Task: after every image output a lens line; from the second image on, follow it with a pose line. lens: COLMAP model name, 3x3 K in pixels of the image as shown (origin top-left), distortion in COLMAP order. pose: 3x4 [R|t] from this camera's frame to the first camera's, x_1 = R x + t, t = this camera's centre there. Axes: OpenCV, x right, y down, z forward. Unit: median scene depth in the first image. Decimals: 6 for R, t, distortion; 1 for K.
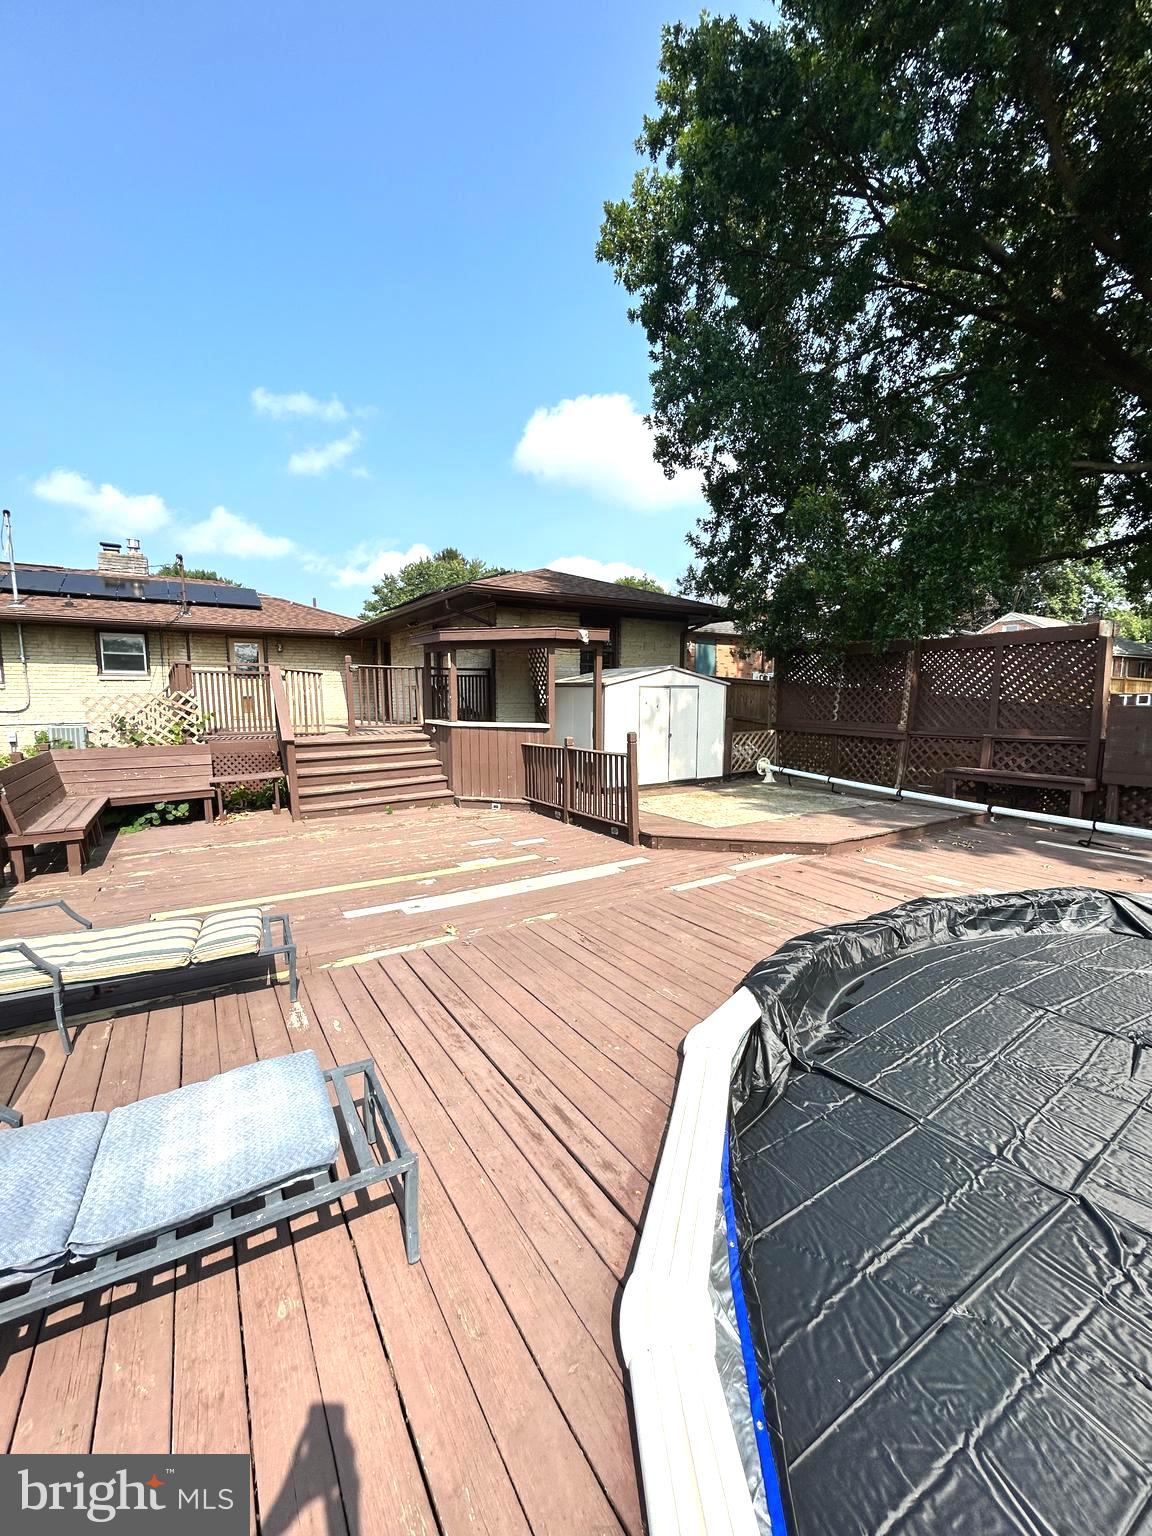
lens RADIAL K [[618.4, 0, 575.8], [0, 618.4, 775.3], [0, 0, 1]] dist [-0.001663, 0.001723]
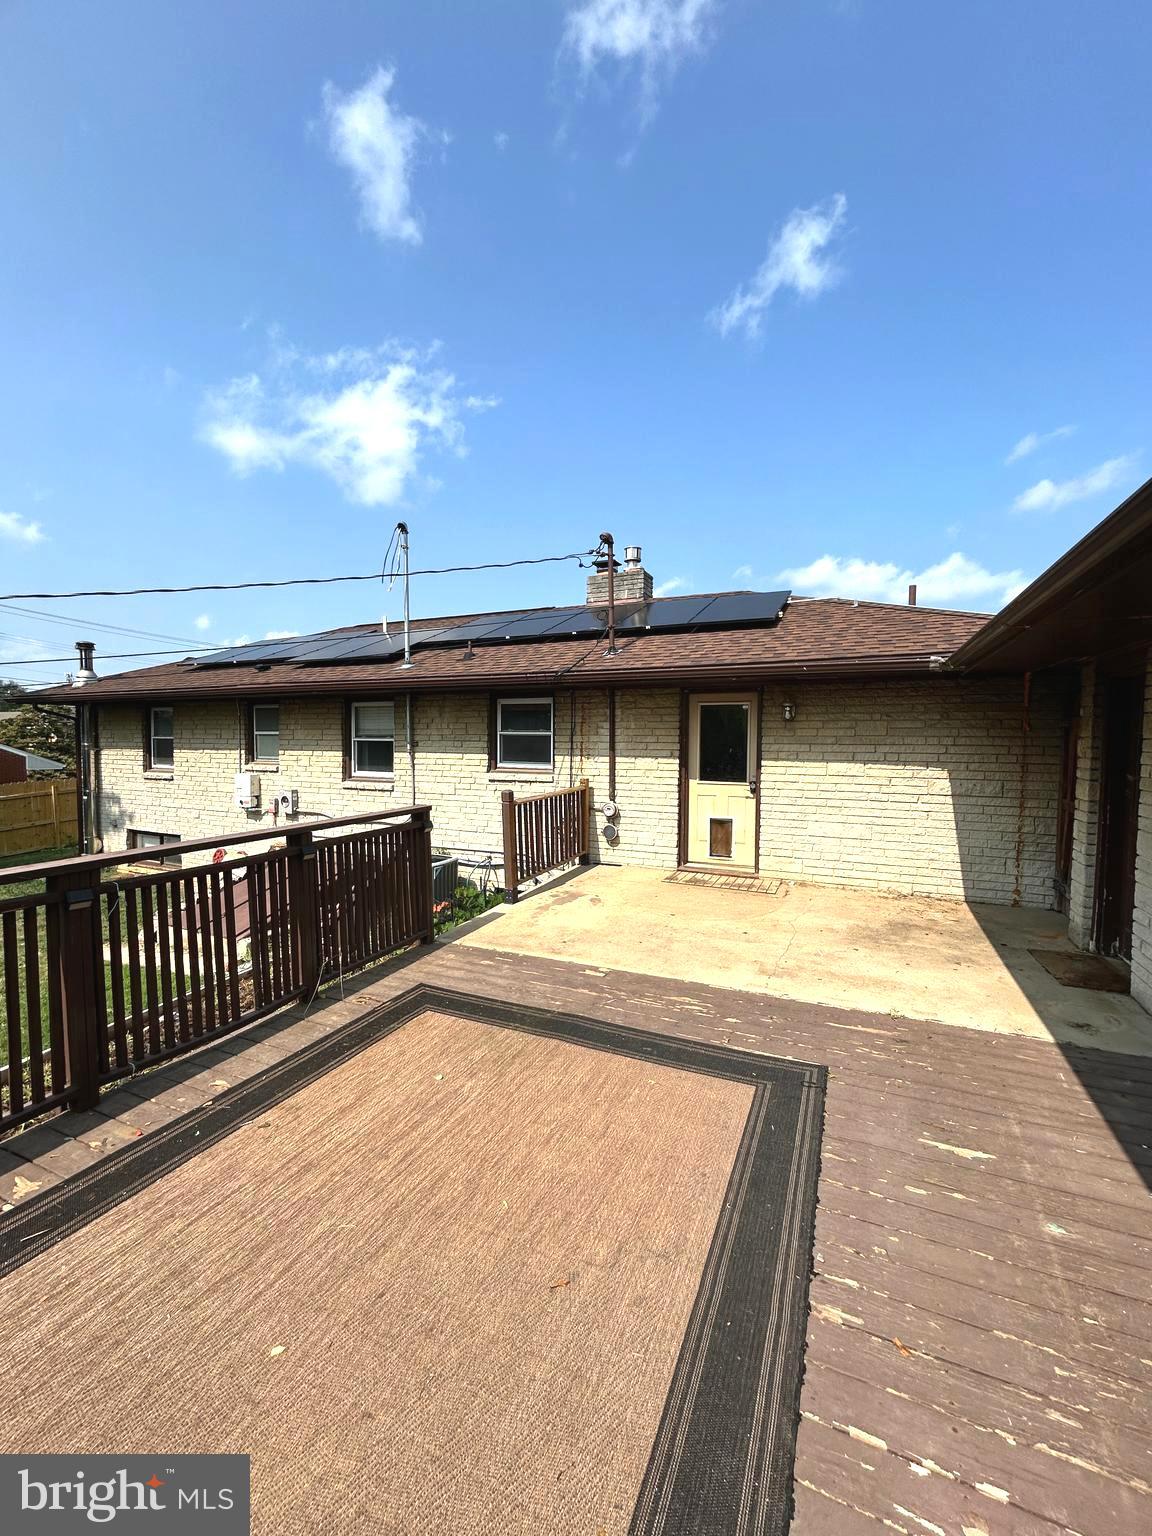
lens RADIAL K [[618.4, 0, 578.6], [0, 618.4, 768.0], [0, 0, 1]] dist [-0.001663, 0.001723]
pose [[0.543837, 0.049806, -0.837712, -0.426739], [-0.109041, 0.993968, -0.011693, -0.302566], [0.832077, 0.097704, 0.545987, 1.354435]]
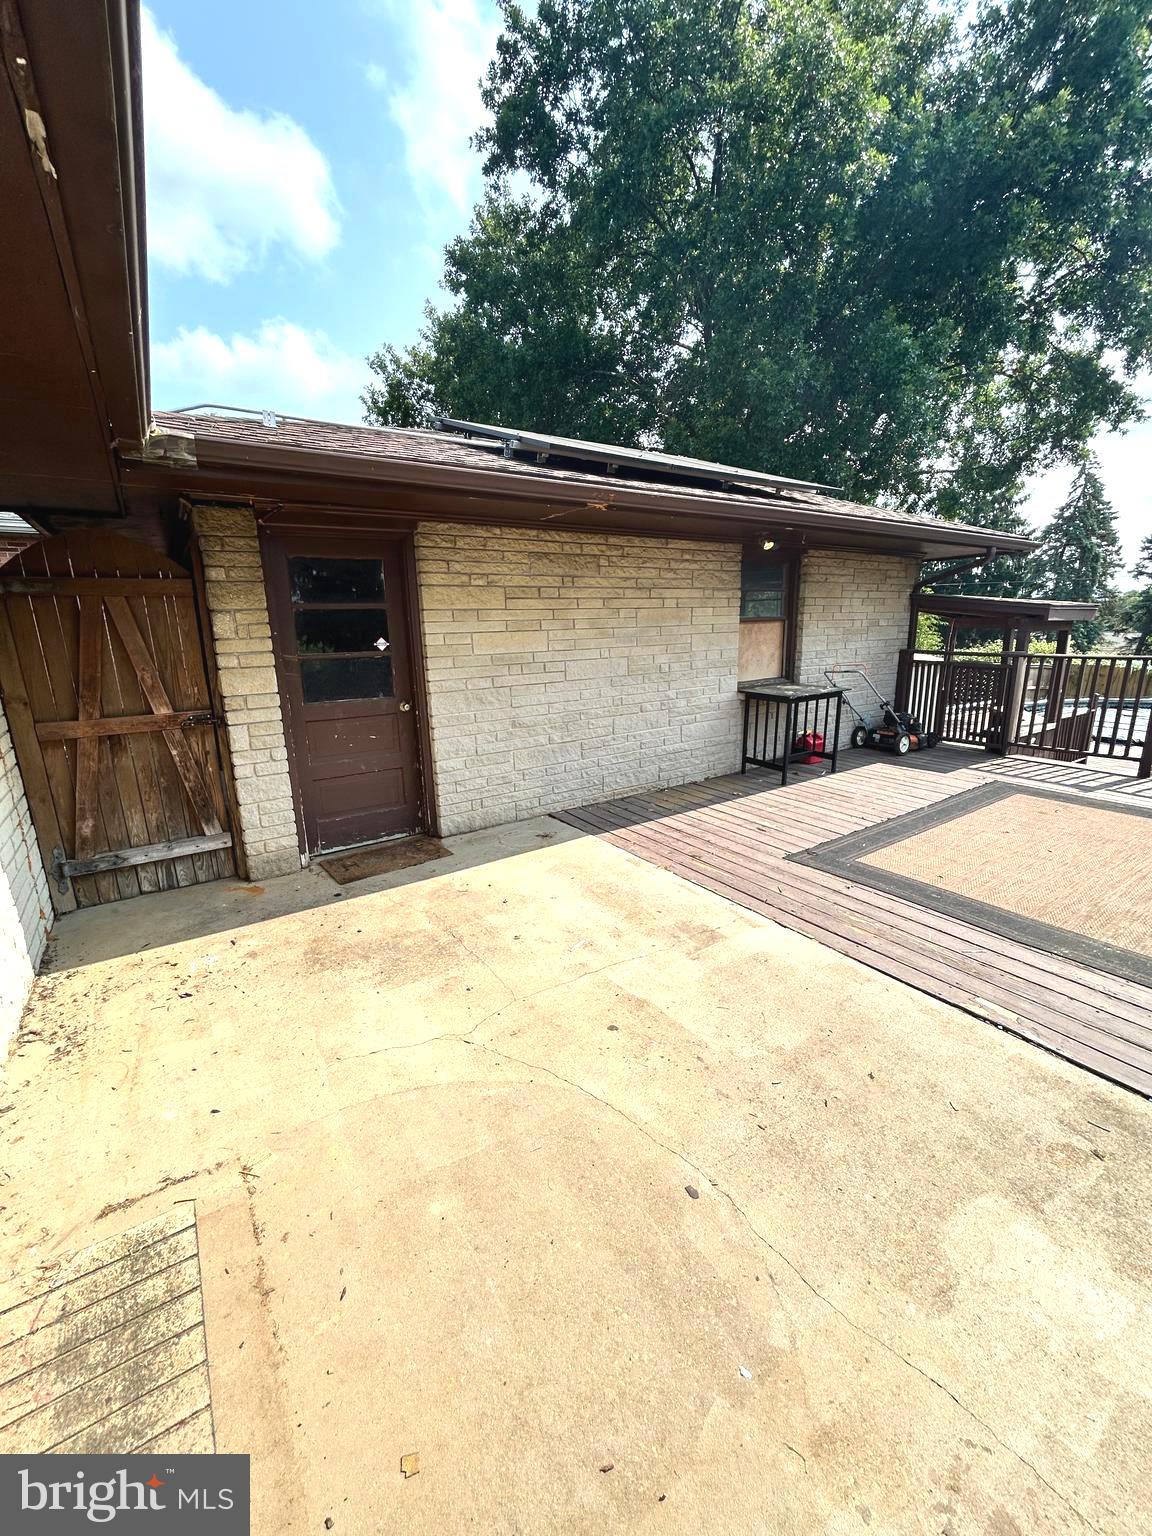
lens RADIAL K [[618.4, 0, 570.2], [0, 618.4, 765.3], [0, 0, 1]] dist [-0.001663, 0.001723]
pose [[-0.020716, -0.224409, 0.974275, -1.118242], [0.144770, 0.963540, 0.225015, -0.351703], [-0.989248, 0.145707, 0.012527, 1.858096]]
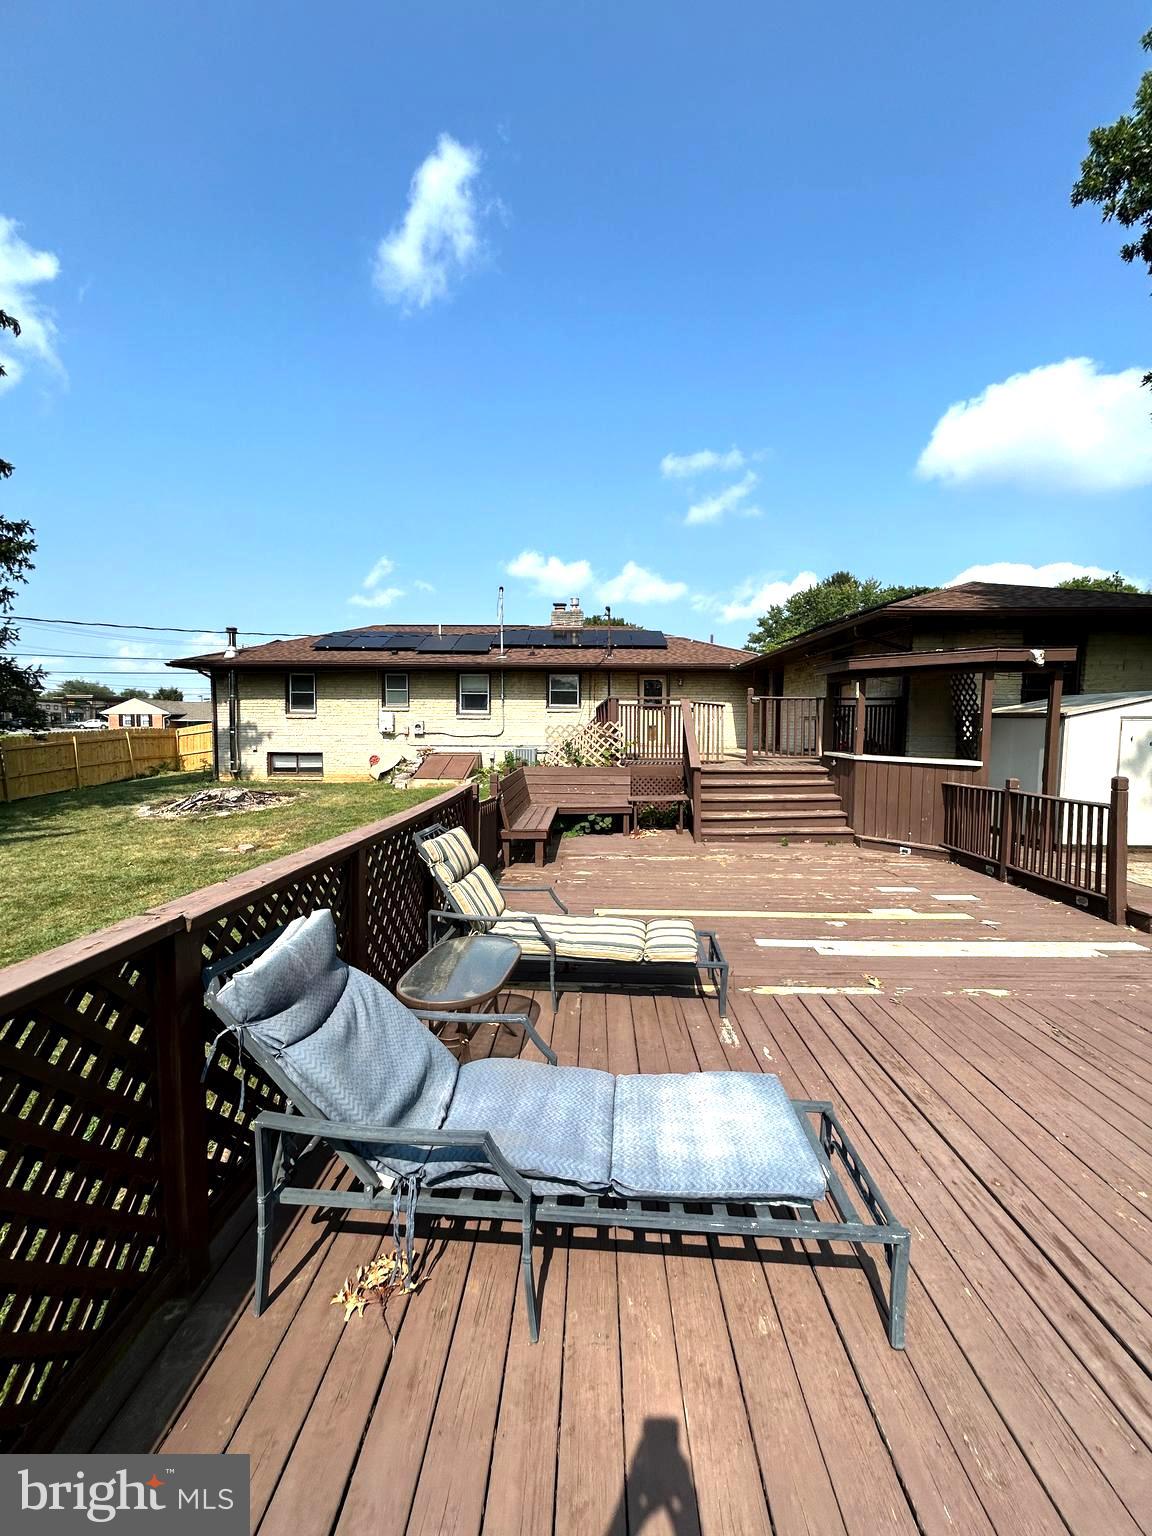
lens RADIAL K [[618.4, 0, 572.3], [0, 618.4, 773.1], [0, 0, 1]] dist [-0.001663, 0.001723]
pose [[0.832409, 0.050110, -0.551892, -0.048838], [-0.078147, 0.996566, -0.027383, 0.000165], [0.548624, 0.065923, 0.833466, -0.020779]]
